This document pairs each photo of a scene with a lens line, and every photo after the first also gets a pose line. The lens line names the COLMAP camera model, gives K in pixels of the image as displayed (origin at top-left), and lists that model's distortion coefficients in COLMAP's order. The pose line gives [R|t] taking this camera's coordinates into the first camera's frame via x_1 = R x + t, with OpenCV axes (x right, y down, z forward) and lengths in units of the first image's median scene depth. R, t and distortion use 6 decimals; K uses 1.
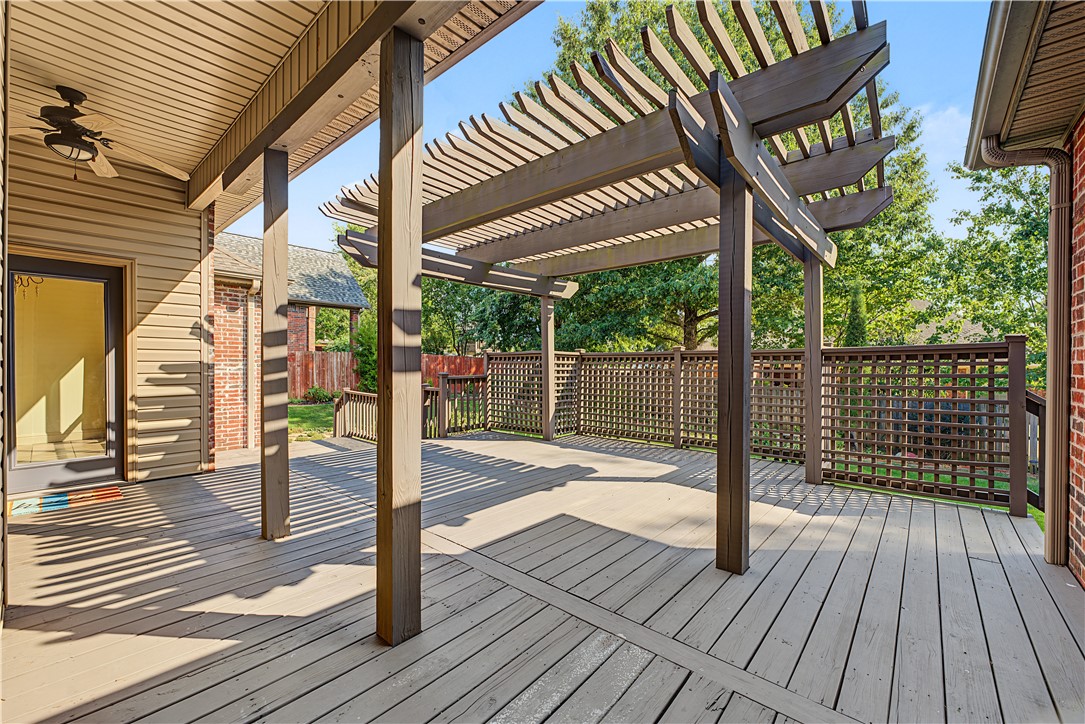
lens RADIAL K [[443.4, 0, 544.8], [0, 443.4, 365.5], [0, 0, 1]] dist [-0.000147, -0.000122]
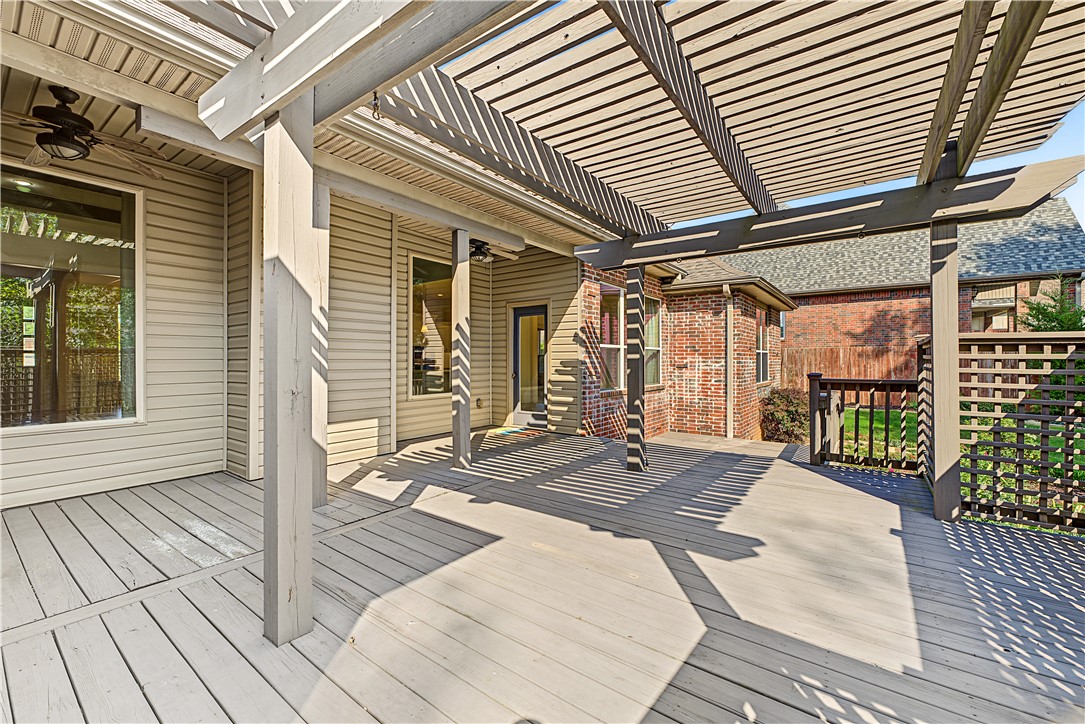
lens RADIAL K [[444.9, 0, 540.8], [0, 444.9, 360.9], [0, 0, 1]] dist [-0.000543, 0.000000]
pose [[0.065025, -0.000903, -0.997883, 0.744140], [-0.004185, 0.999991, -0.001178, -0.001180], [0.997875, 0.004252, 0.065021, 0.853457]]
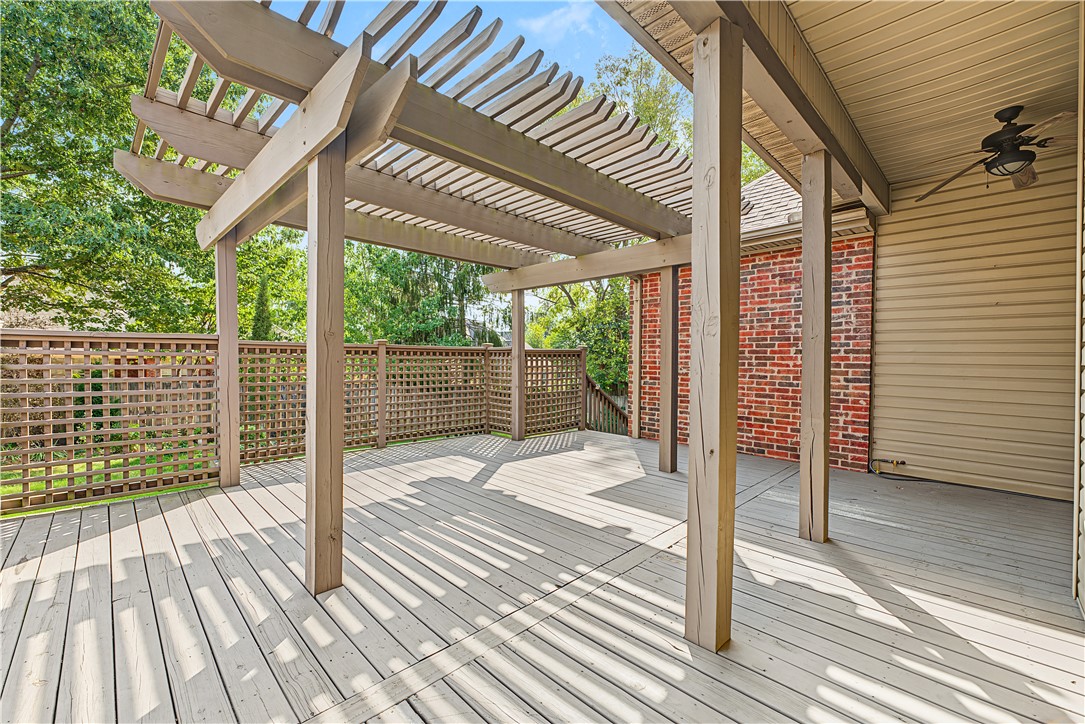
lens RADIAL K [[443.4, 0, 544.8], [0, 443.4, 365.5], [0, 0, 1]] dist [-0.000147, -0.000122]
pose [[0.072246, -0.021214, 0.997161, -0.906398], [-0.002613, 0.999766, 0.021459, -0.014921], [-0.997383, -0.004156, 0.072173, 0.860339]]
